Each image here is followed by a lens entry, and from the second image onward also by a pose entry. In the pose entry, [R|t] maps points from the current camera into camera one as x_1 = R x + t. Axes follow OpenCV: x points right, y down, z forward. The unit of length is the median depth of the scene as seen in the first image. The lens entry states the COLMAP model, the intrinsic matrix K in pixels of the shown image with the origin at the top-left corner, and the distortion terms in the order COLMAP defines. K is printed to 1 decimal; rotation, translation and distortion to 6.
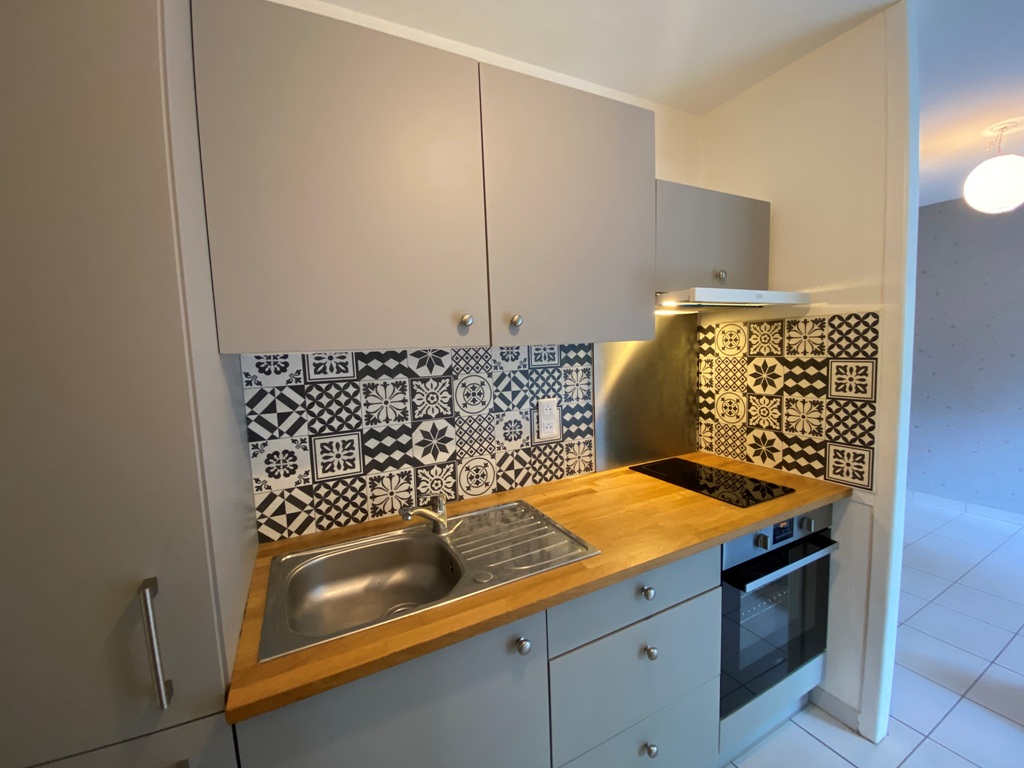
lens RADIAL K [[417.1, 0, 511.6], [0, 417.1, 378.5], [0, 0, 1]] dist [0.003345, -0.000710]
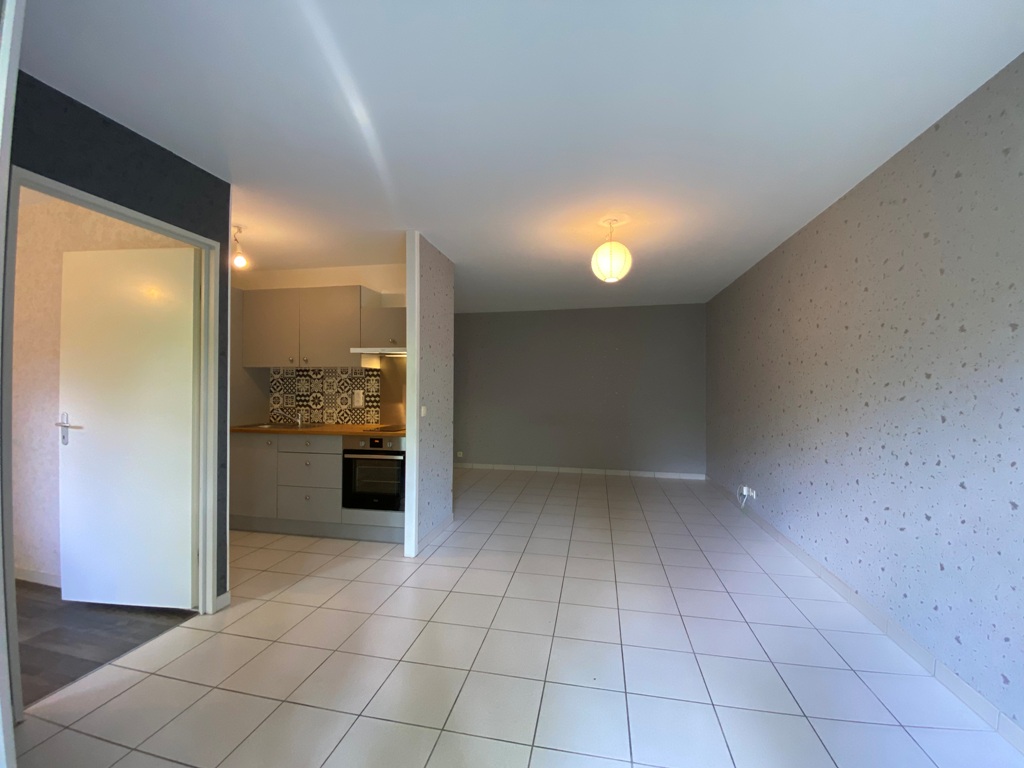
lens RADIAL K [[417.1, 0, 511.4], [0, 417.1, 386.6], [0, 0, 1]] dist [0.003345, -0.000710]
pose [[0.774848, 0.043351, -0.630660, 2.570012], [-0.078621, 0.996509, -0.028098, 0.027681], [0.627240, 0.071355, 0.775551, -0.385751]]
